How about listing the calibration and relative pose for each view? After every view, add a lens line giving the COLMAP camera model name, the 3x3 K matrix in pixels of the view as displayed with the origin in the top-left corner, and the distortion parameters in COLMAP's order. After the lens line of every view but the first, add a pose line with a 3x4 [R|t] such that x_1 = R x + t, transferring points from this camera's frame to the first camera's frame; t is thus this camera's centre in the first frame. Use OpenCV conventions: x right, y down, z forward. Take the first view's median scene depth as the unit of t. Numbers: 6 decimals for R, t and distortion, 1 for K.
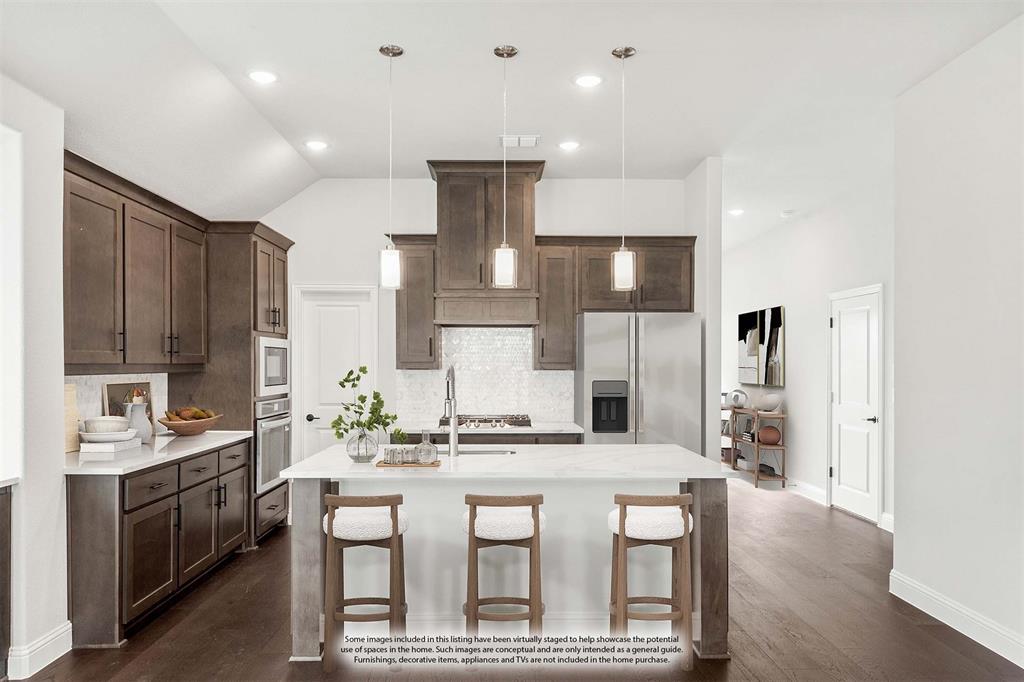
lens RADIAL K [[685.5, 0, 511.9], [0, 685.5, 364.9], [0, 0, 1]] dist [0.003172, 0.002676]
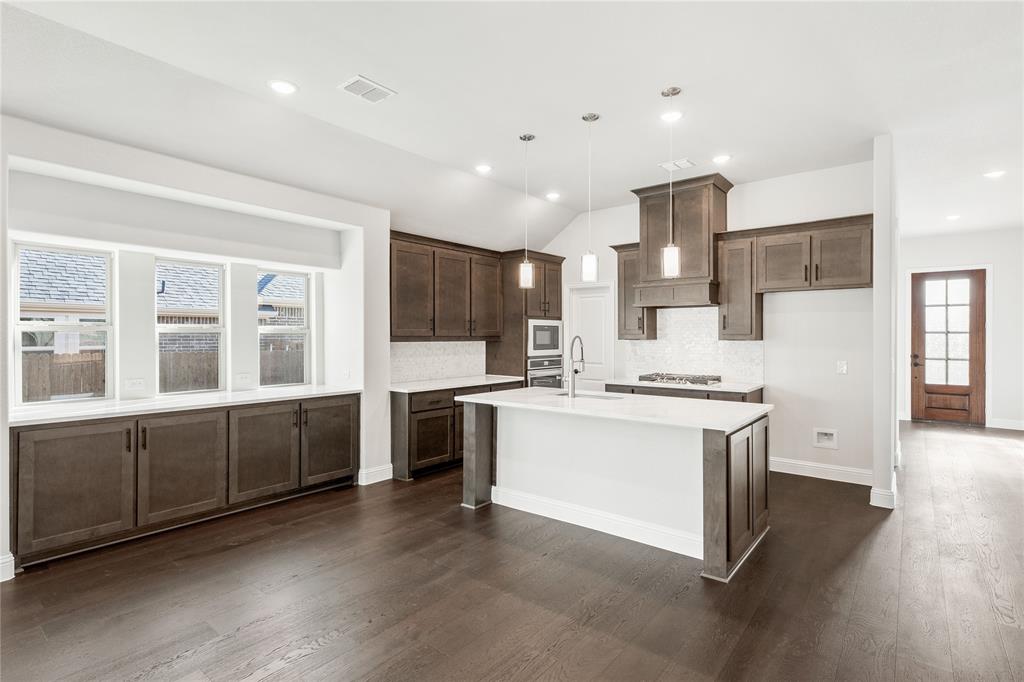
lens RADIAL K [[502.2, 0, 516.1], [0, 502.2, 336.2], [0, 0, 1]] dist [0.000923, -0.000816]
pose [[0.772888, -0.002583, -0.634537, 0.367112], [0.000974, 0.999995, -0.002885, 0.002390], [0.634541, 0.001611, 0.772887, 0.061800]]
